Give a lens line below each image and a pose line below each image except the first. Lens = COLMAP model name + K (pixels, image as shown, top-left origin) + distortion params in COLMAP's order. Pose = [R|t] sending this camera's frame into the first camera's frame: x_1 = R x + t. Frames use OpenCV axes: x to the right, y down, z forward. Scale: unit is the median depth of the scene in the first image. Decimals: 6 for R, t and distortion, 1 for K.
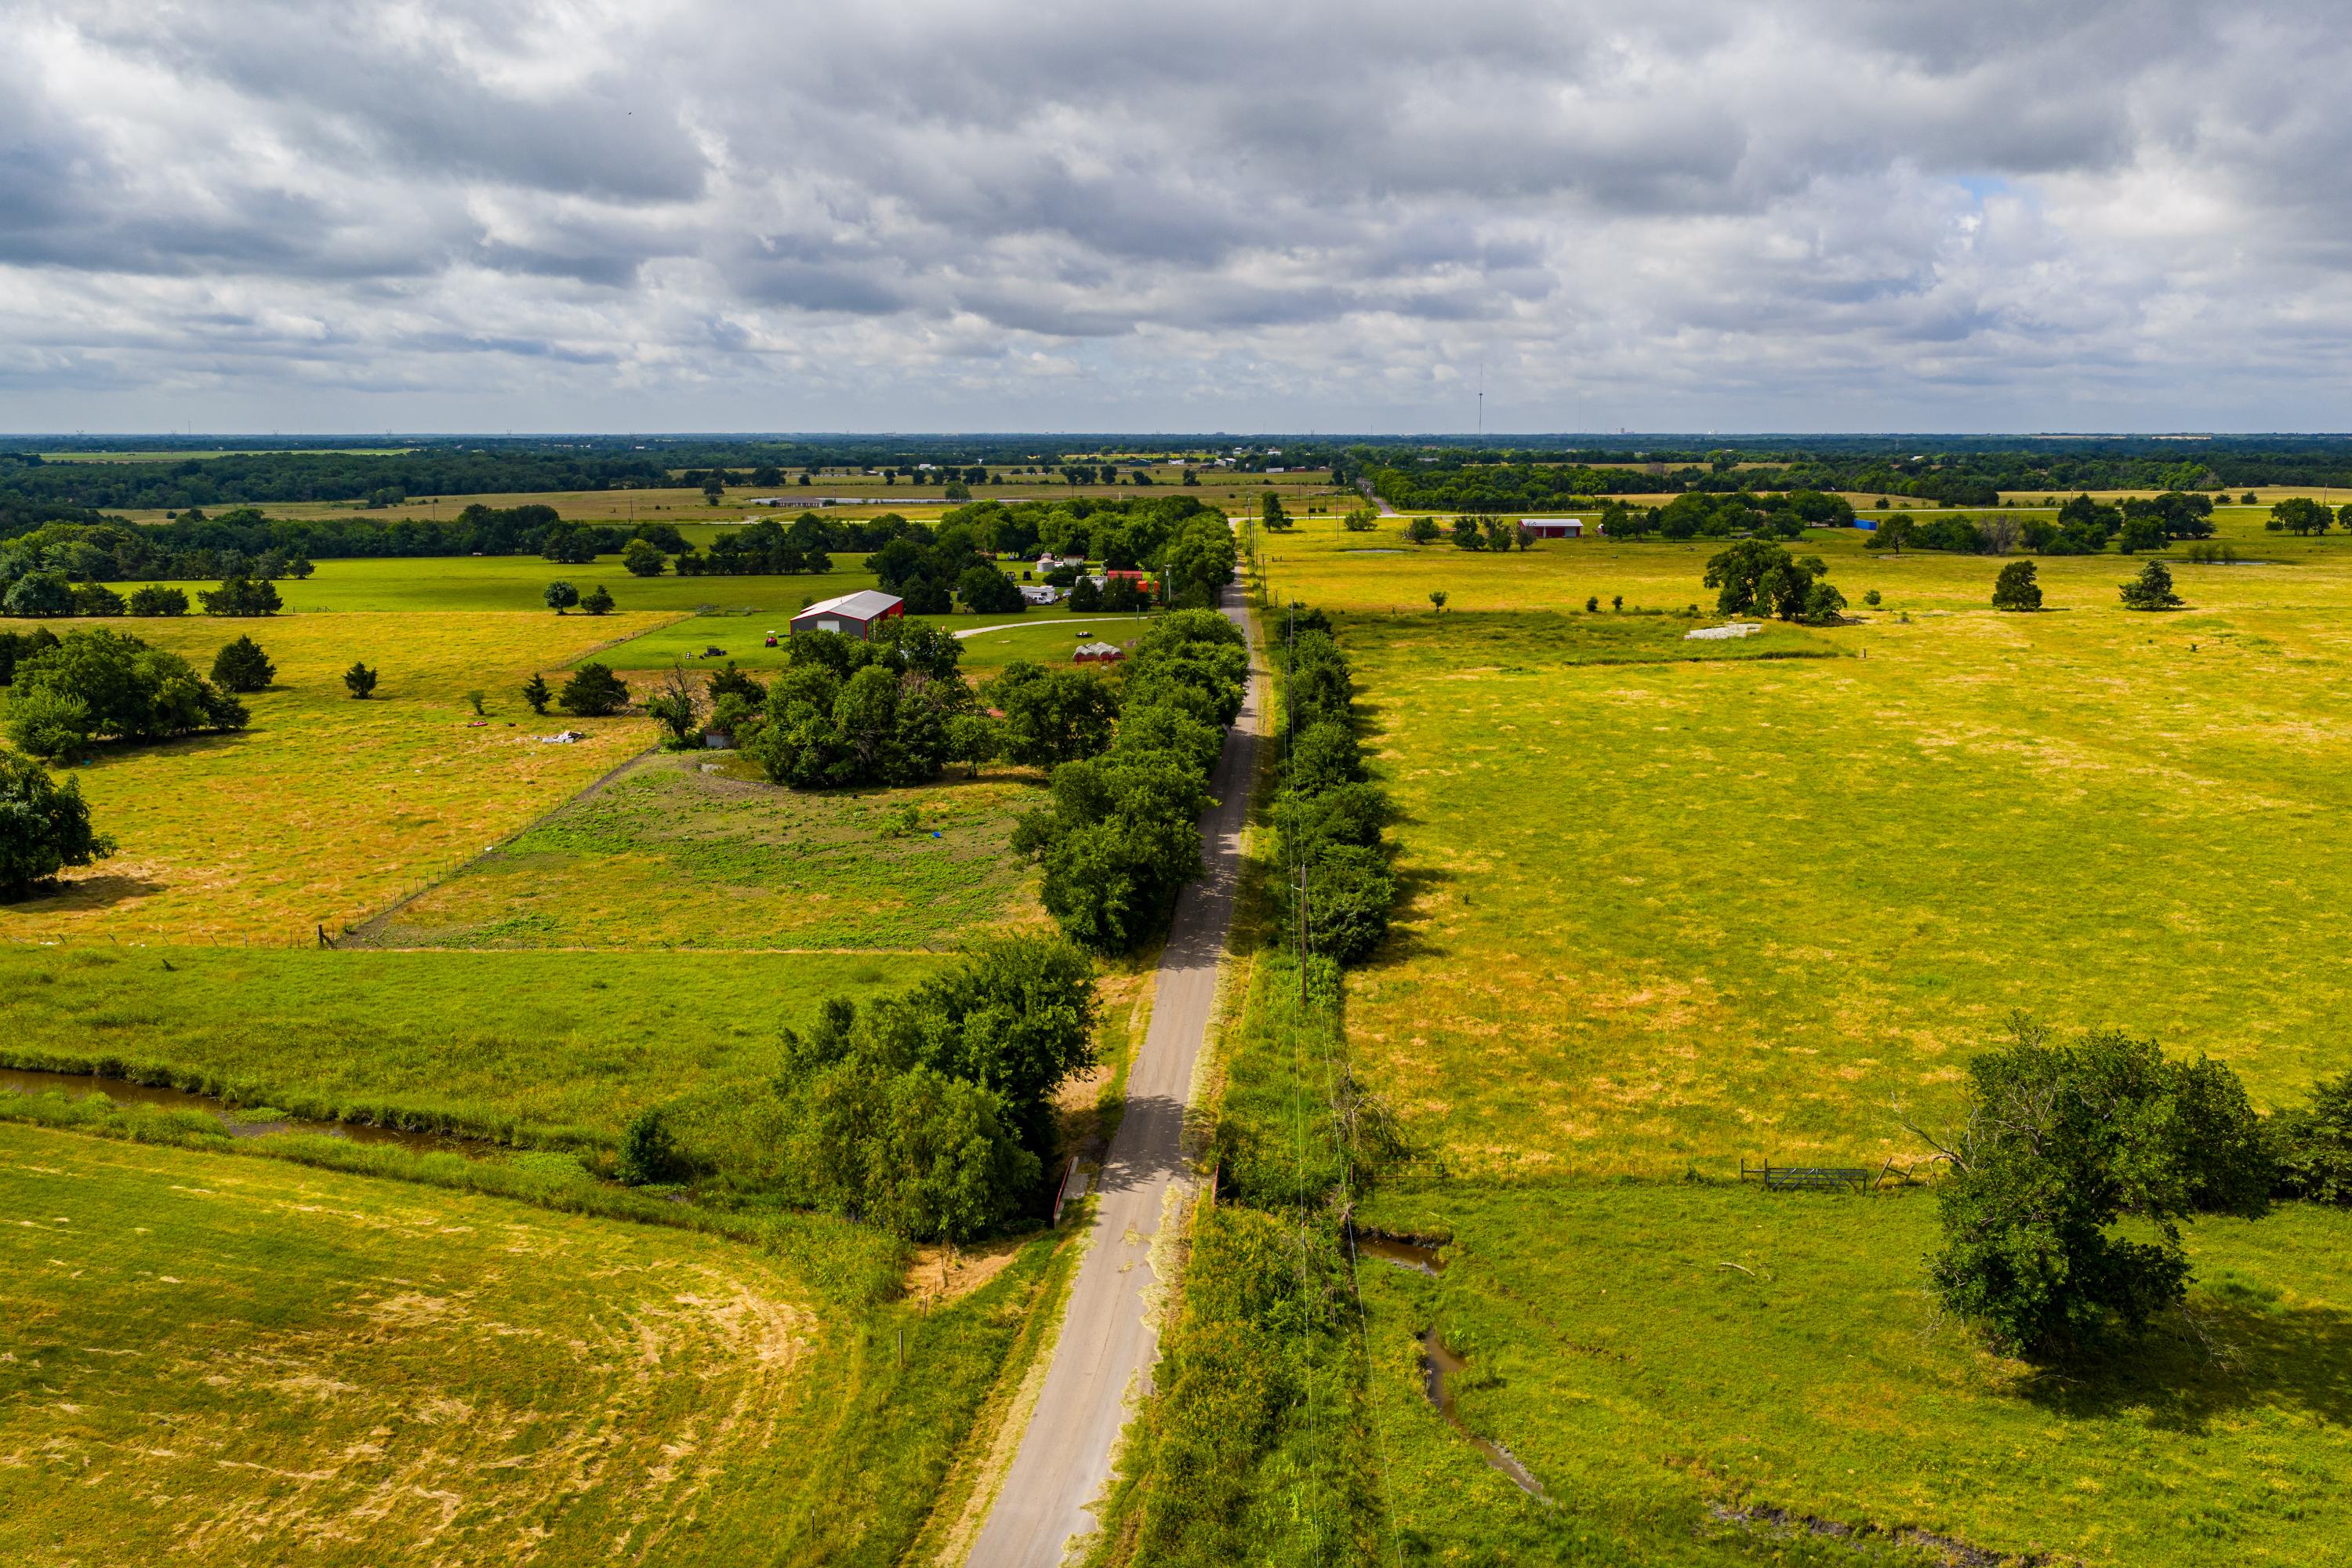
lens RADIAL K [[1953.9, 0, 1172.9], [0, 1953.9, 787.5], [0, 0, 1]] dist [0.010929, -0.015593]
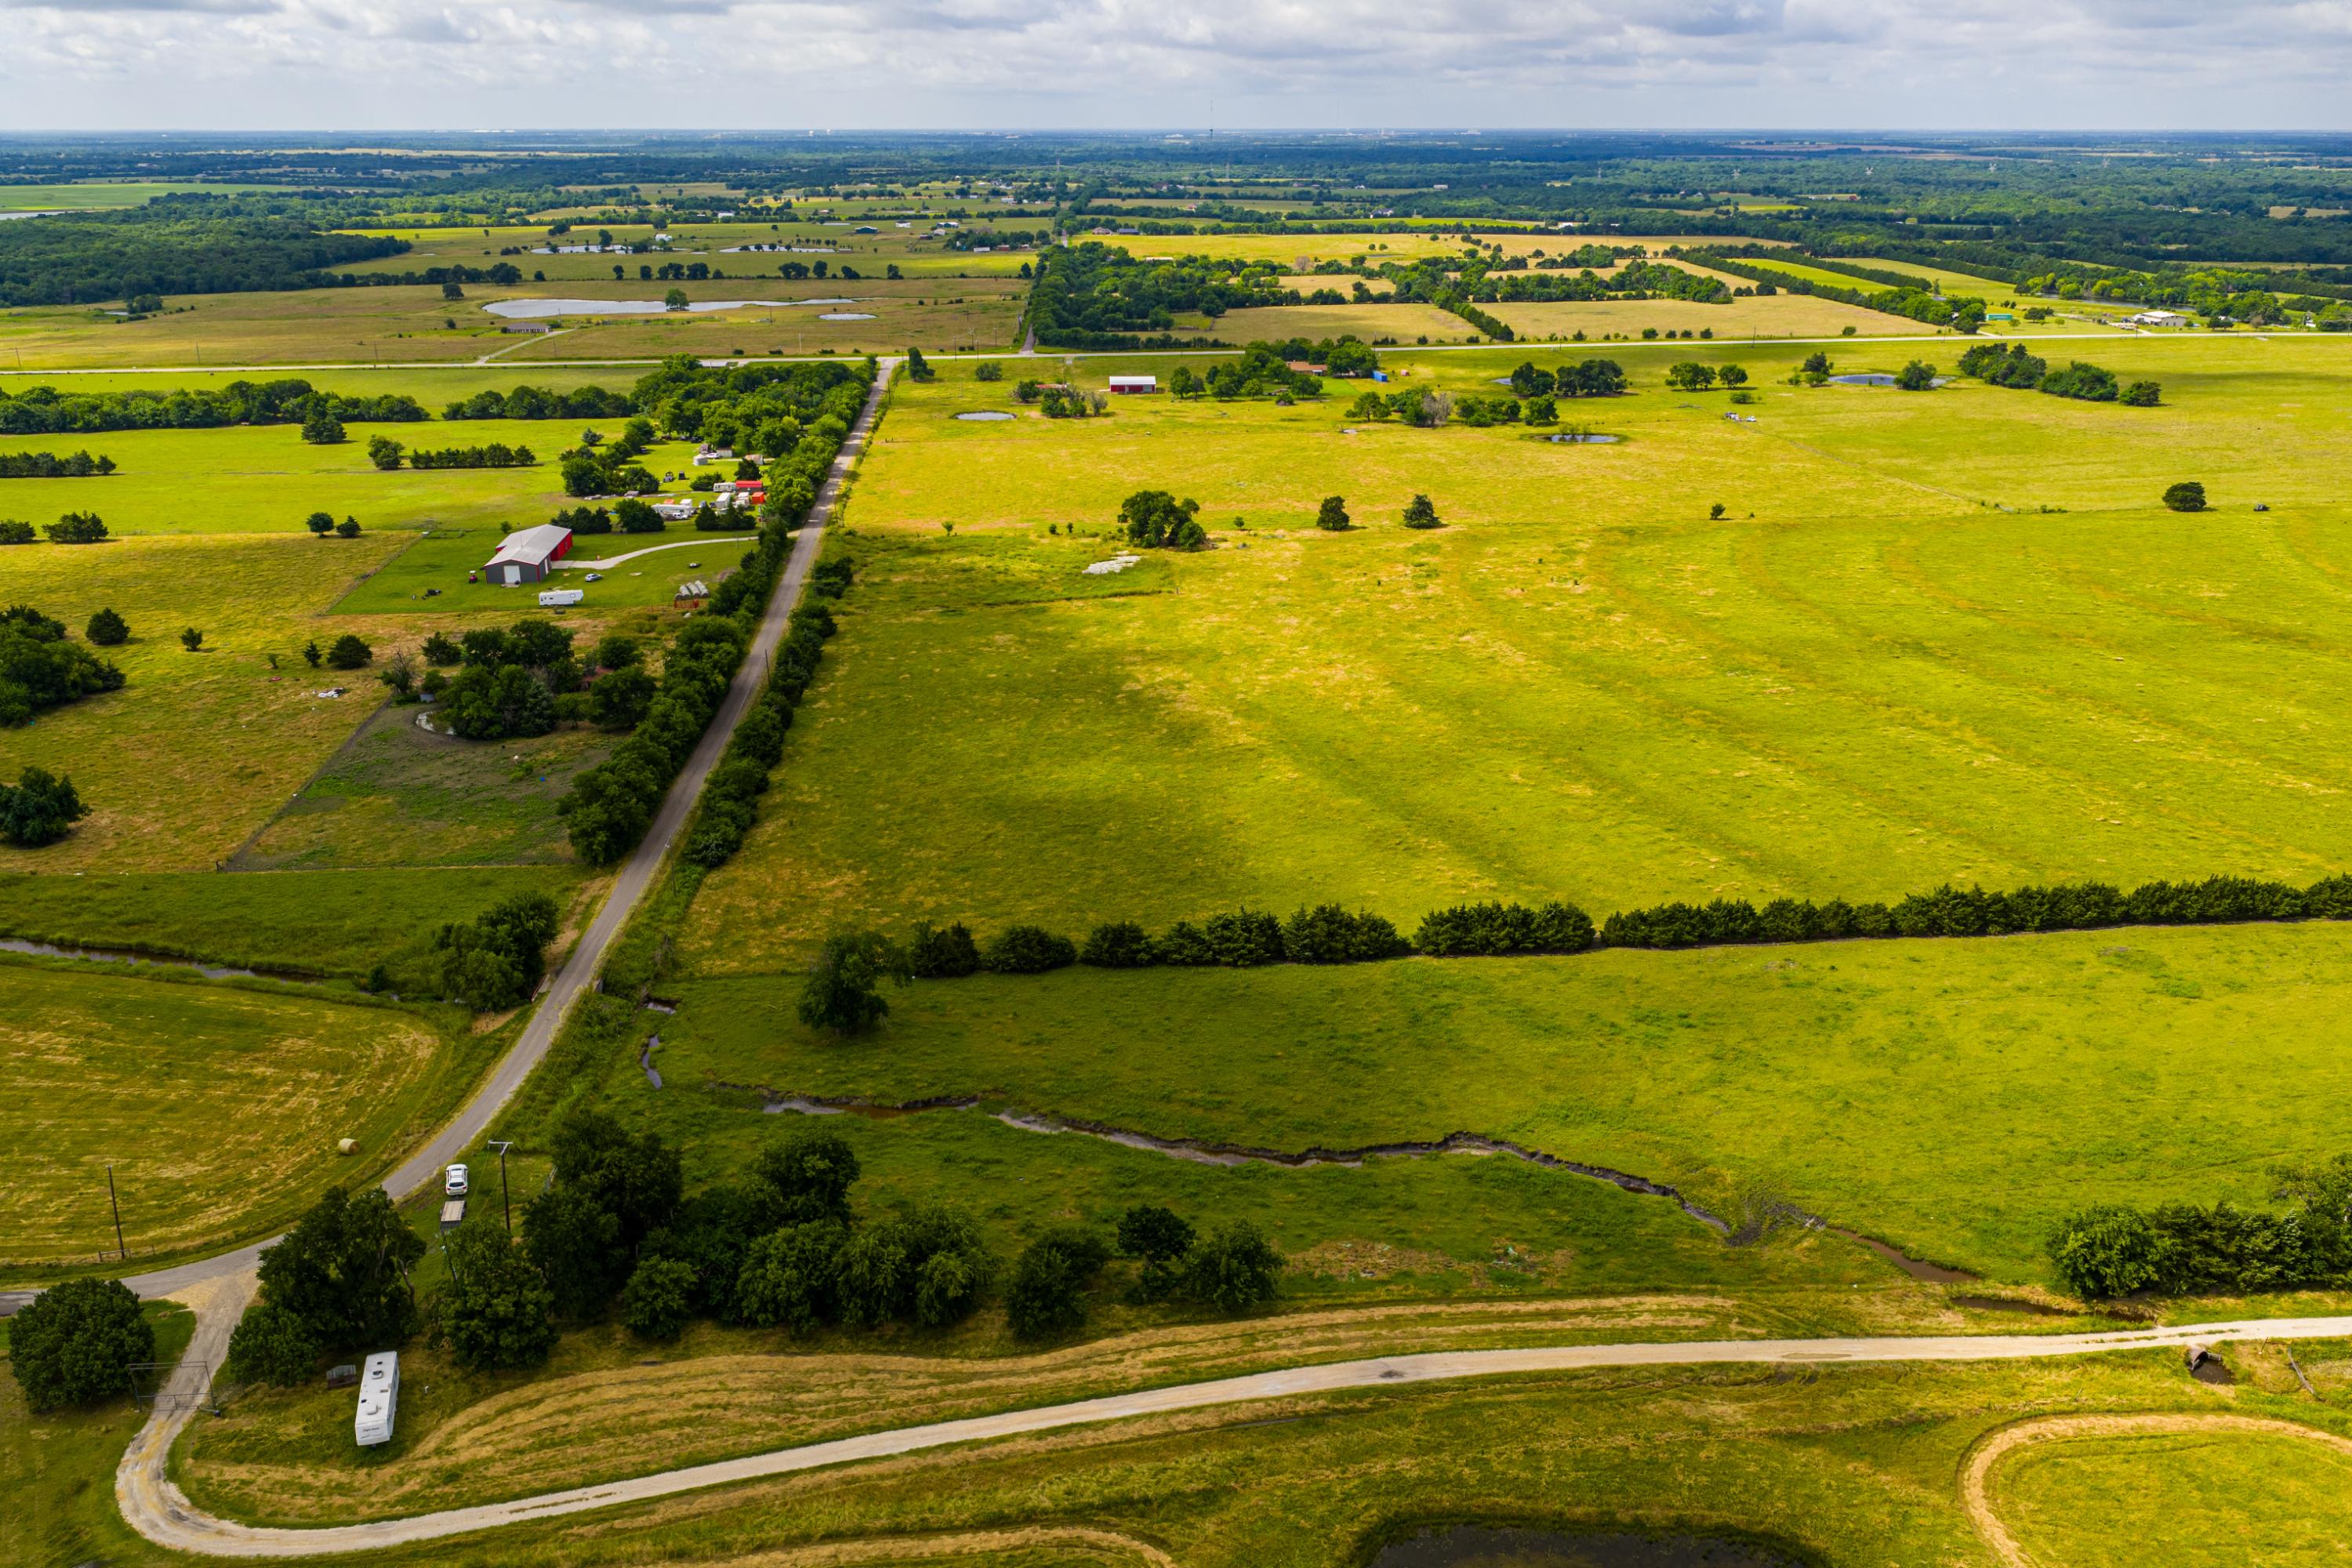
lens RADIAL K [[1953.9, 0, 1179.1], [0, 1953.9, 783.5], [0, 0, 1]] dist [0.010929, -0.015593]
pose [[0.994846, -0.034786, 0.095247, 0.460488], [0.019134, 0.986840, 0.160563, -0.391284], [-0.099579, -0.157913, 0.982419, -1.352669]]
